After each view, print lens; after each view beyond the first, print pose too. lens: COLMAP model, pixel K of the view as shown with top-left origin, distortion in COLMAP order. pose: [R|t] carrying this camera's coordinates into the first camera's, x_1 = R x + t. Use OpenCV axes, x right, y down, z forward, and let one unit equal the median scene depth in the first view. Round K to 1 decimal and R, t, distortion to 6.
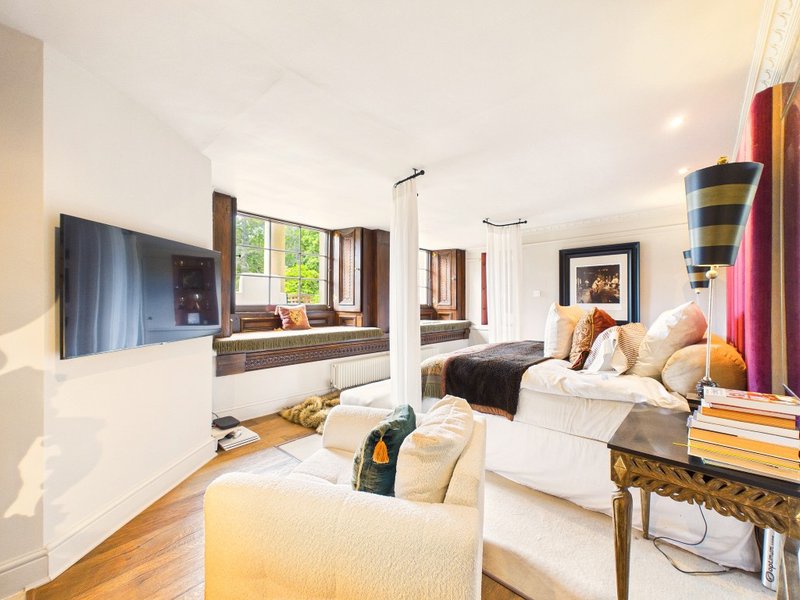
lens RADIAL K [[322.0, 0, 399.9], [0, 322.0, 301.9], [0, 0, 1]] dist [0.000675, 0.000226]
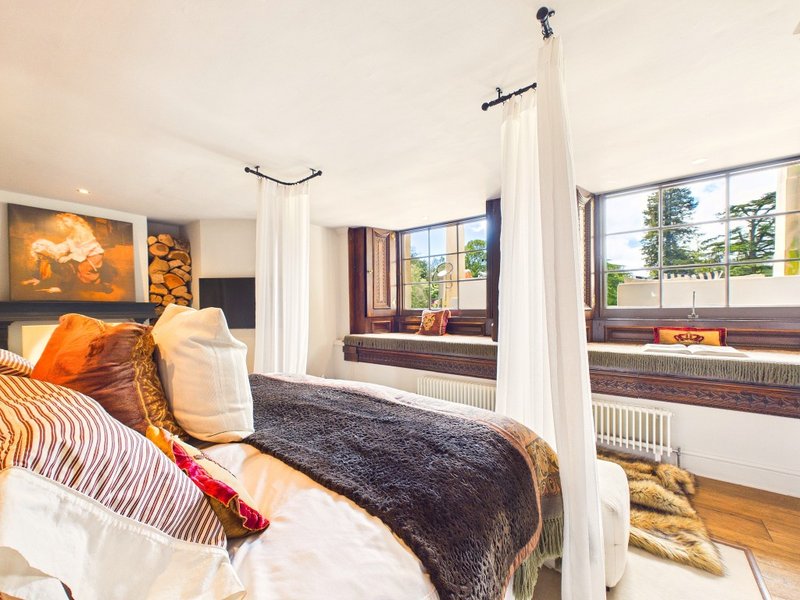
lens RADIAL K [[322.0, 0, 399.3], [0, 322.0, 307.1], [0, 0, 1]] dist [0.000675, 0.000226]
pose [[0.118594, -0.008252, -0.992909, 0.230078], [0.012056, 0.999904, -0.006870, 0.003075], [0.992870, -0.011156, 0.118682, 0.289175]]
